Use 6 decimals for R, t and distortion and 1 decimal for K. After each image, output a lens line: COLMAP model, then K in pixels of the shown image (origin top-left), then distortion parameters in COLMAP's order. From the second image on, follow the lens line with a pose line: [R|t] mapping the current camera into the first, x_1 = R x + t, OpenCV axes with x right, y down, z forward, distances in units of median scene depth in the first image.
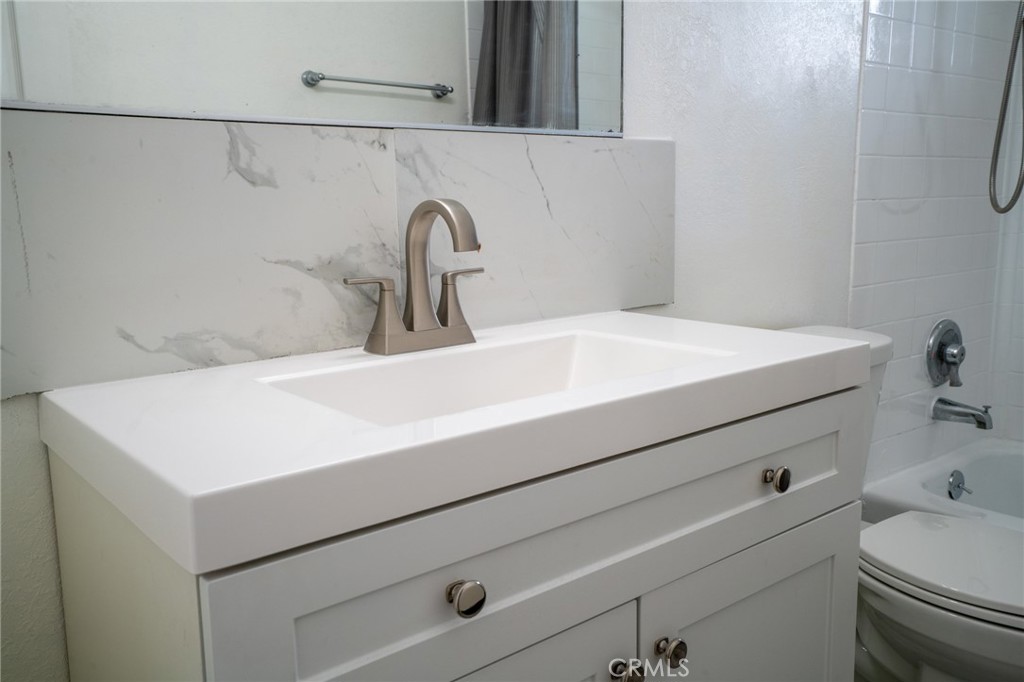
lens RADIAL K [[857.8, 0, 512.0], [0, 857.8, 341.0], [0, 0, 1]] dist [-0.004821, 0.079659]
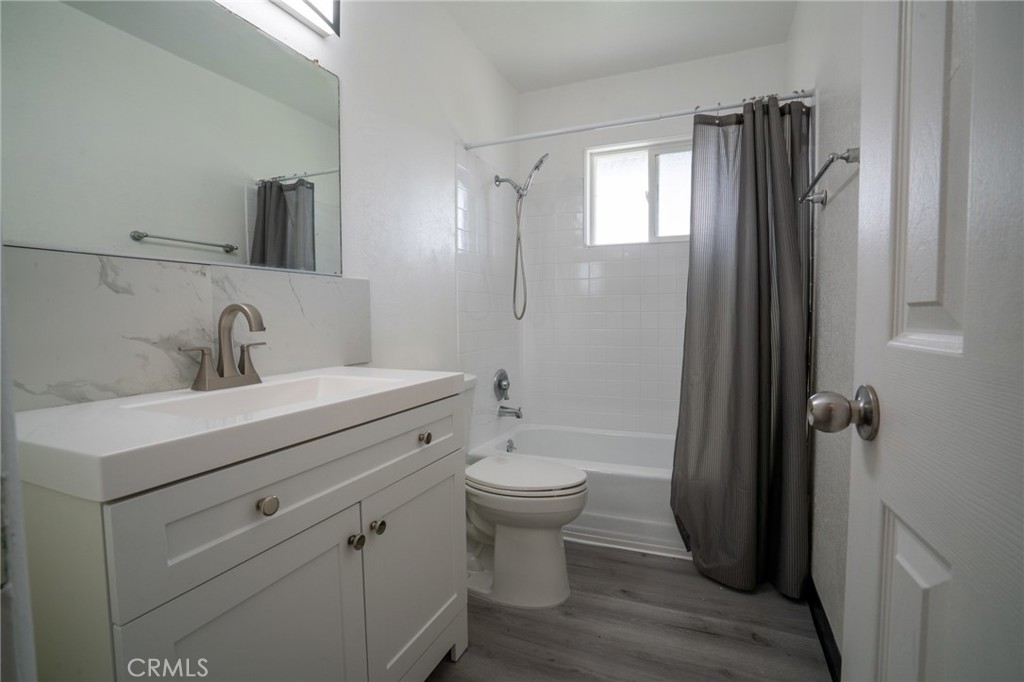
lens RADIAL K [[469.1, 0, 512.0], [0, 469.1, 341.0], [0, 0, 1]] dist [-0.054787, 0.020161]
pose [[0.886784, -0.014756, 0.461949, -0.024364], [0.066308, 0.993212, -0.095563, 0.043718], [-0.457403, 0.115374, 0.881743, -0.117022]]
